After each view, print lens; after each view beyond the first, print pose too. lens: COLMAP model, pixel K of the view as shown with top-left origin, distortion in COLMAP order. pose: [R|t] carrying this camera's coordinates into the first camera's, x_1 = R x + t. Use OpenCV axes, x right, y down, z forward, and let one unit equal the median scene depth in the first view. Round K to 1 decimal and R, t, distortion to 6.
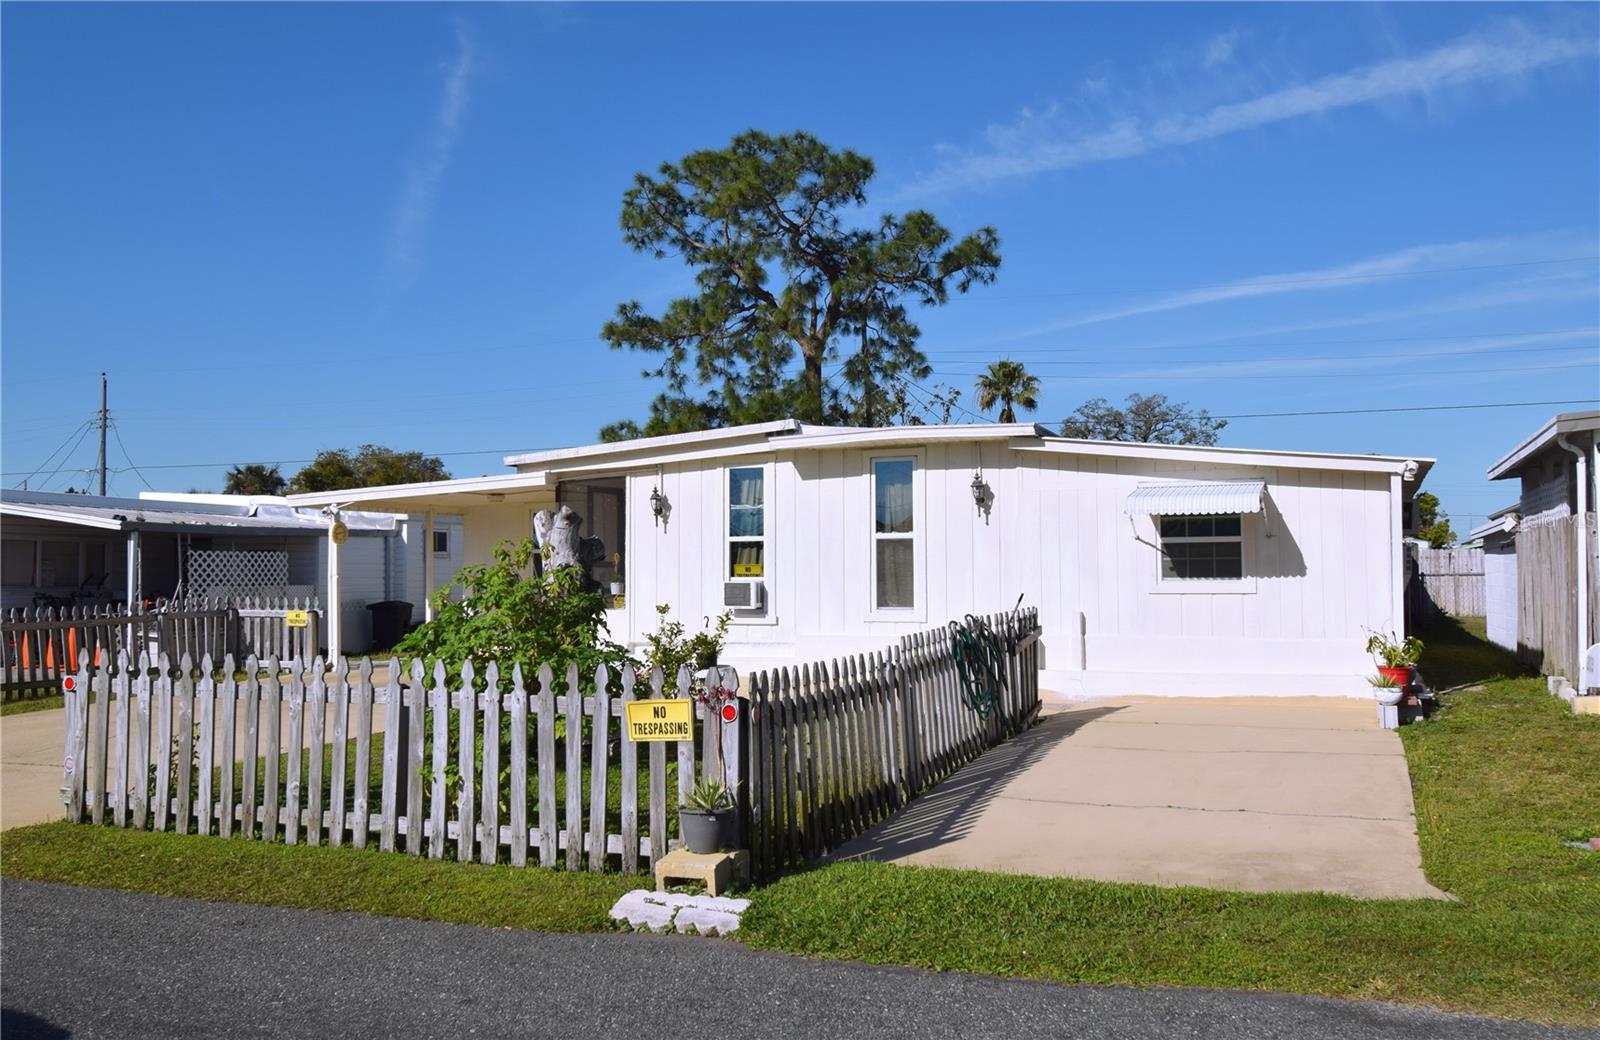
lens RADIAL K [[1238.4, 0, 844.0], [0, 1238.4, 515.2], [0, 0, 1]] dist [-0.006542, -0.002490]
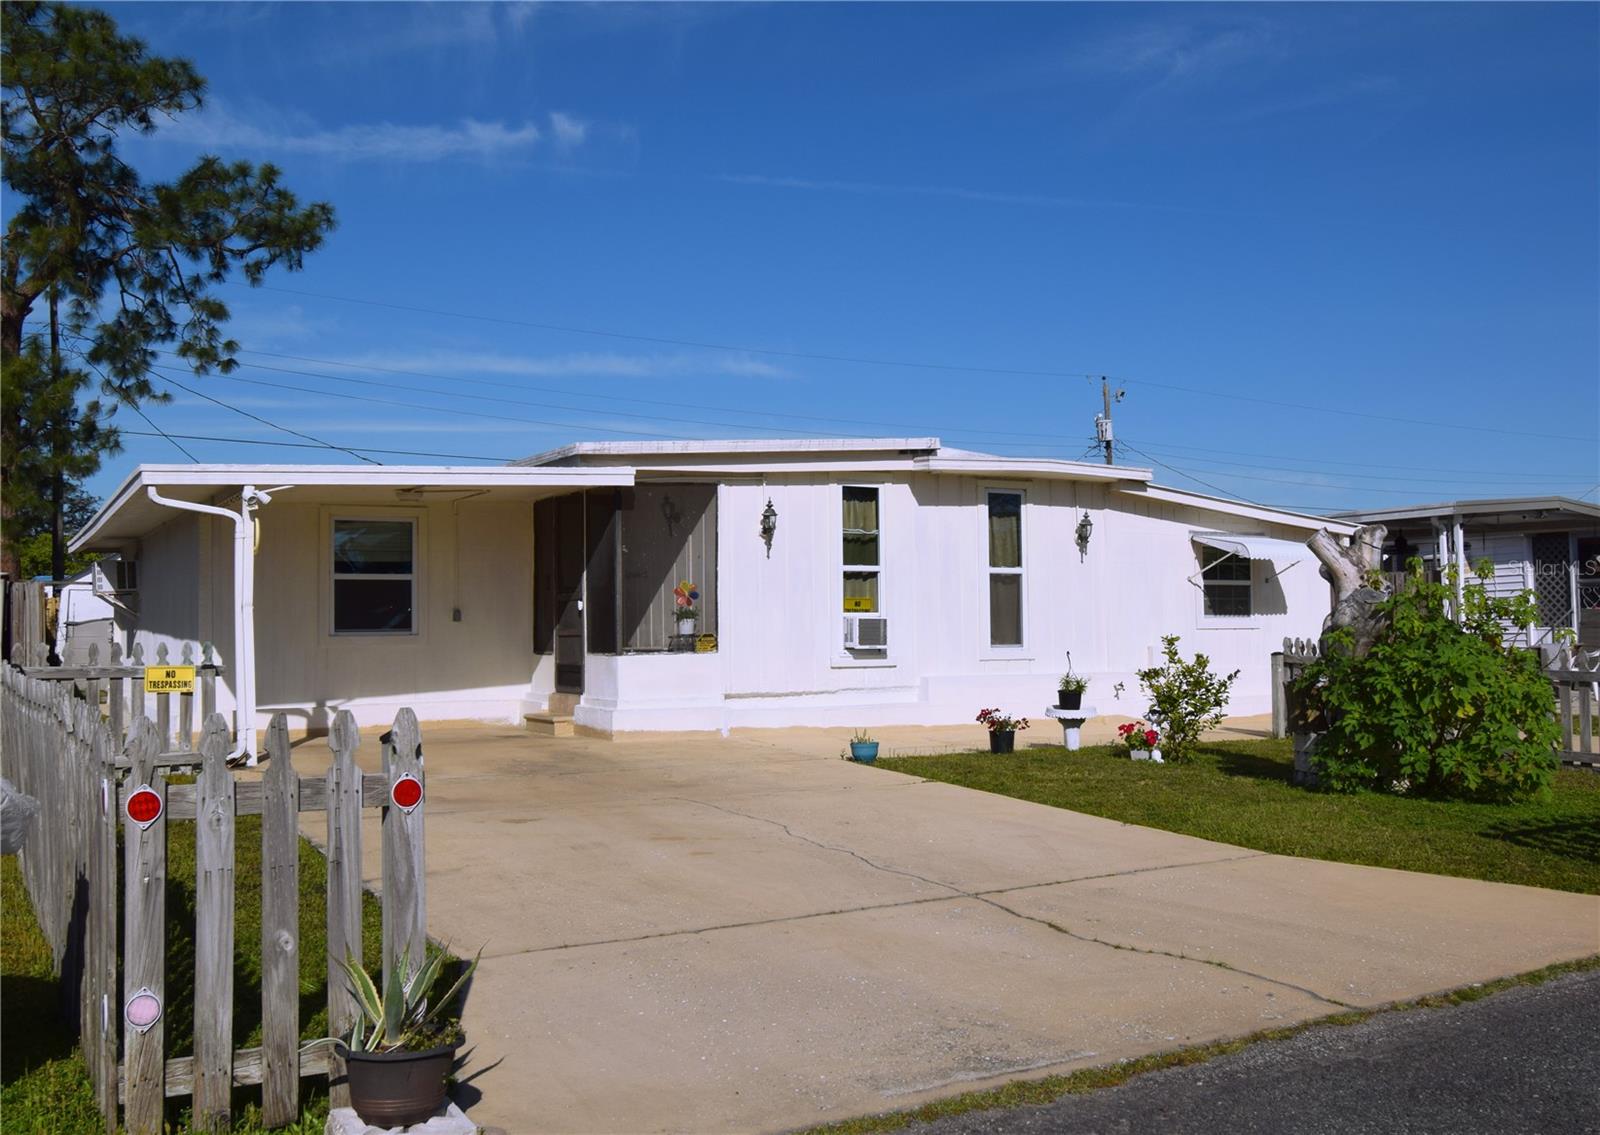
lens RADIAL K [[1332.7, 0, 800.0], [0, 1332.7, 567.5], [0, 0, 1]] dist [-0.005571, -0.011092]
pose [[0.652403, 0.036602, 0.756987, -0.800906], [-0.034110, 0.999239, -0.018919, 0.037017], [-0.757104, -0.013478, 0.653155, 0.415696]]
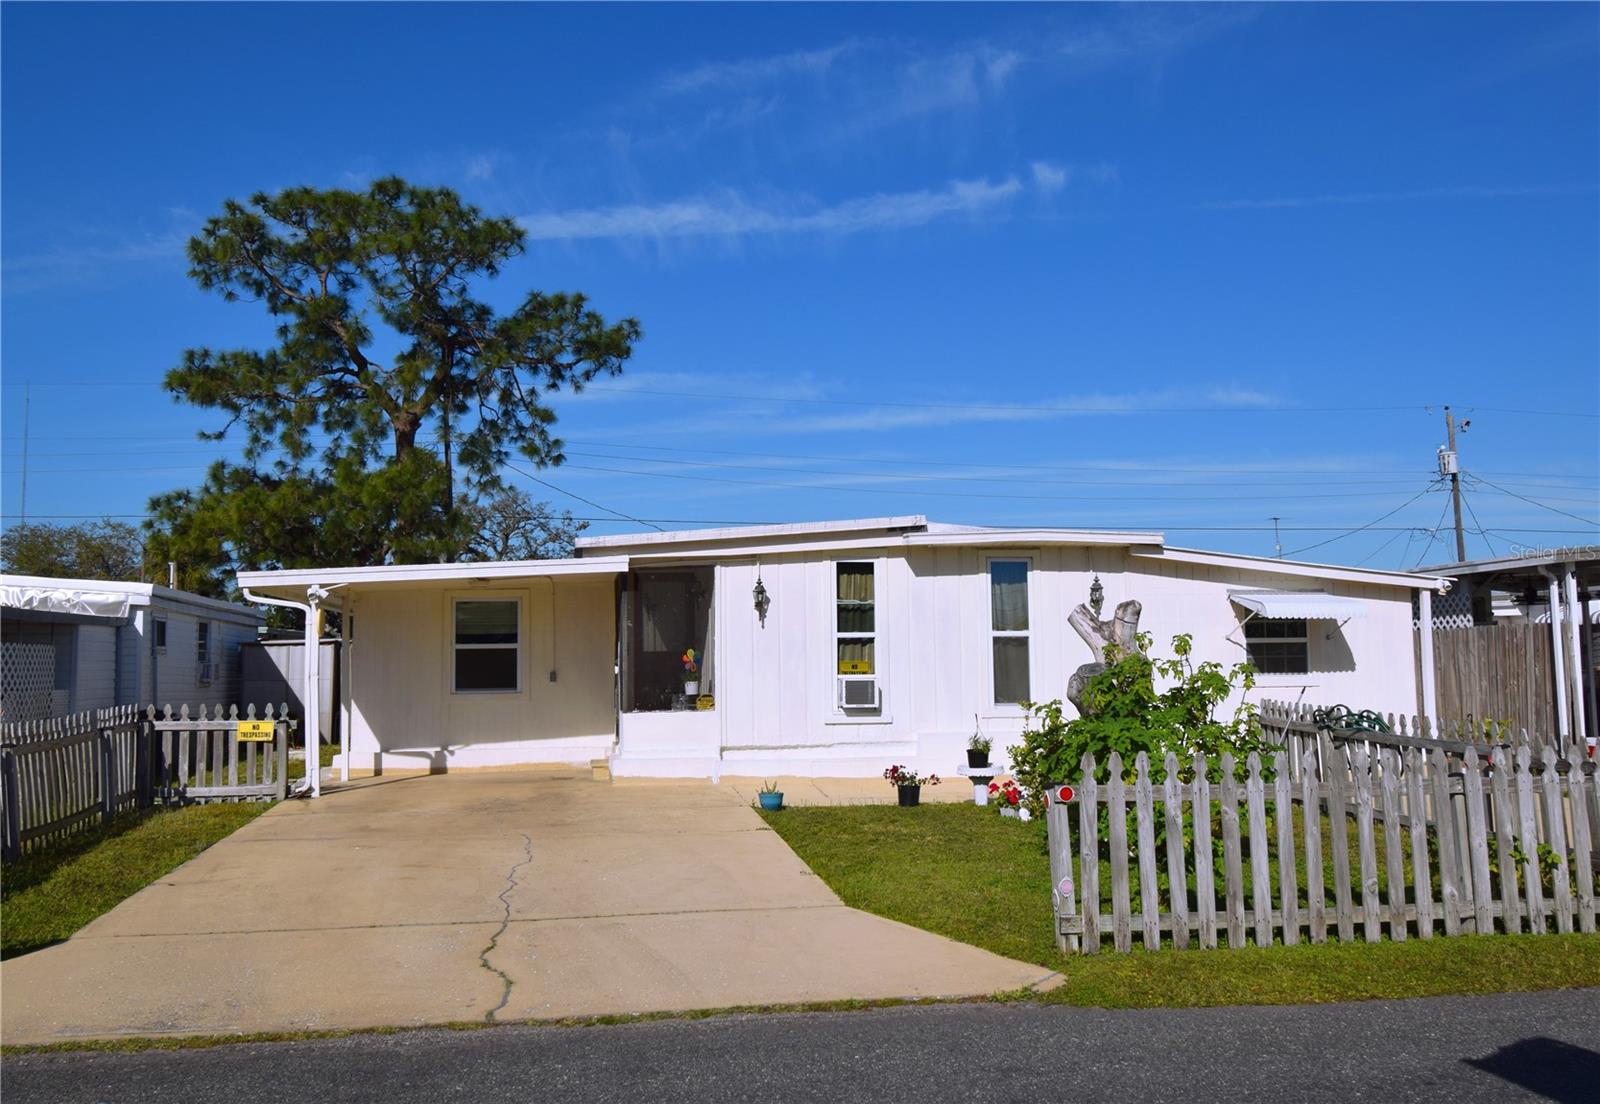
lens RADIAL K [[1275.1, 0, 800.0], [0, 1275.1, 552.0], [0, 0, 1]] dist [0.000527, 0.001095]
pose [[0.870431, 0.043501, 0.490365, -0.601194], [-0.019430, 0.998348, -0.054074, 0.008916], [-0.491907, 0.037540, 0.869838, 0.146295]]
